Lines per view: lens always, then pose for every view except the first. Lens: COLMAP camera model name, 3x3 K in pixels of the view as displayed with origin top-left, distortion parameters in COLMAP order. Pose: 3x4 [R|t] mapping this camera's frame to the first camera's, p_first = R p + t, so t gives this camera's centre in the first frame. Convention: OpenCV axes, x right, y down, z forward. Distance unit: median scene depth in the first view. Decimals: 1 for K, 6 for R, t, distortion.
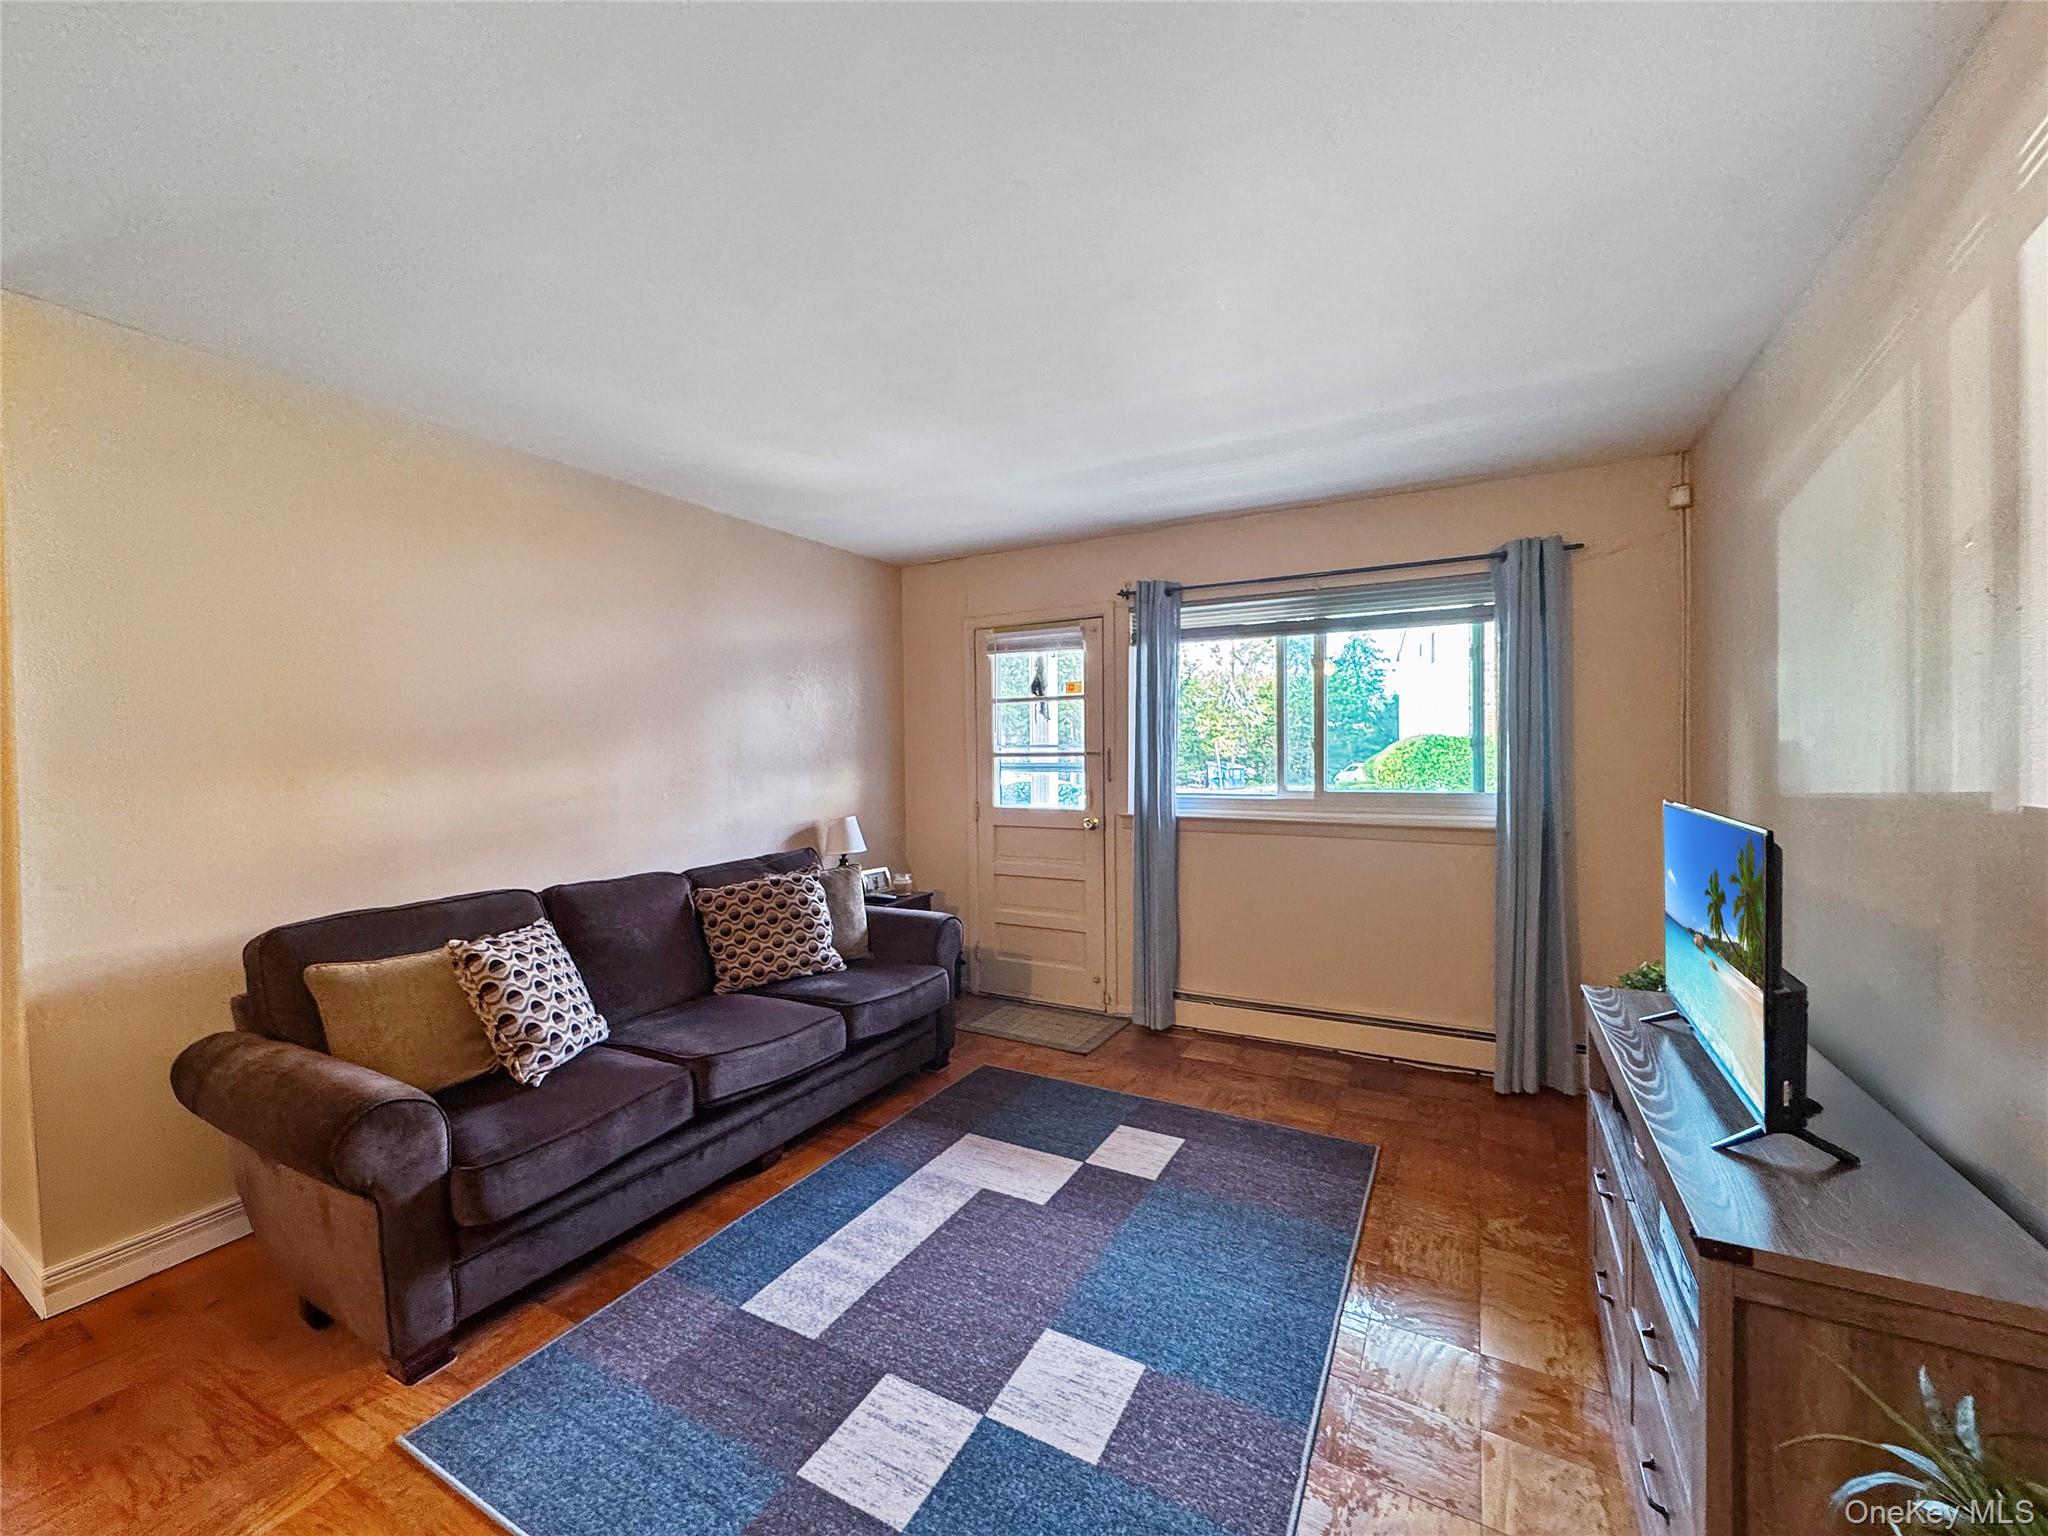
lens RADIAL K [[818.9, 0, 1024.0], [0, 818.9, 768.0], [0, 0, 1]] dist [-0.001089, -0.000013]
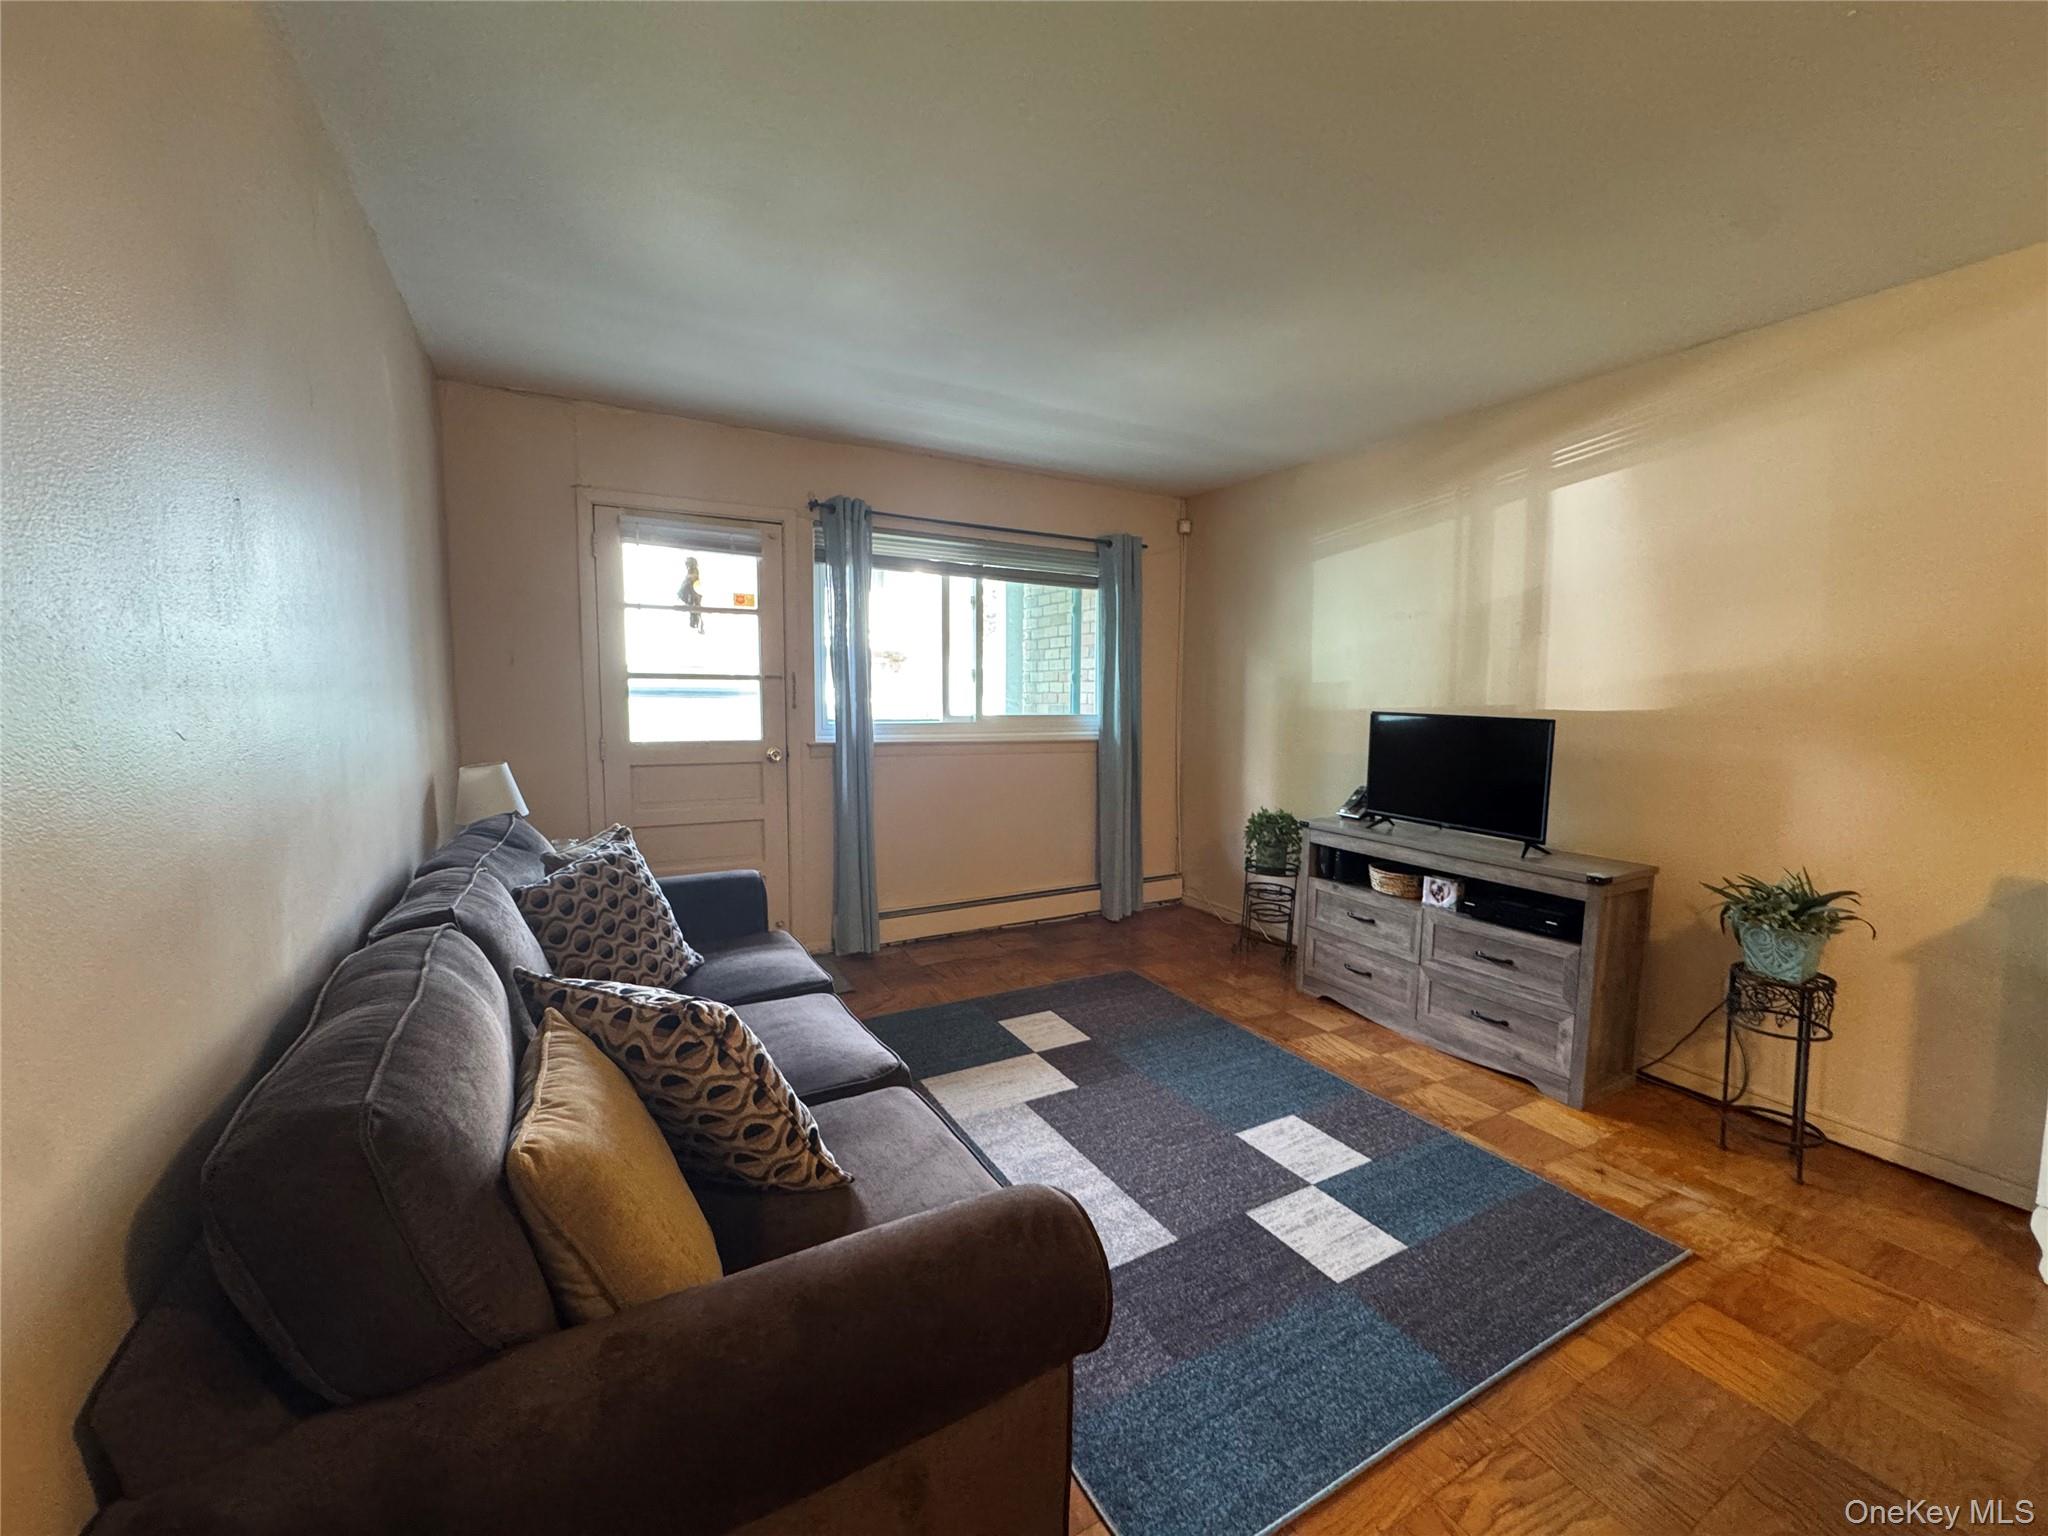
lens RADIAL K [[818.9, 0, 1024.0], [0, 818.9, 768.0], [0, 0, 1]] dist [-0.001089, -0.000013]
pose [[0.527798, -0.064801, 0.846895, -0.598410], [-0.003110, 0.996931, 0.078219, 0.011291], [-0.849365, -0.043918, 0.525976, 0.323104]]
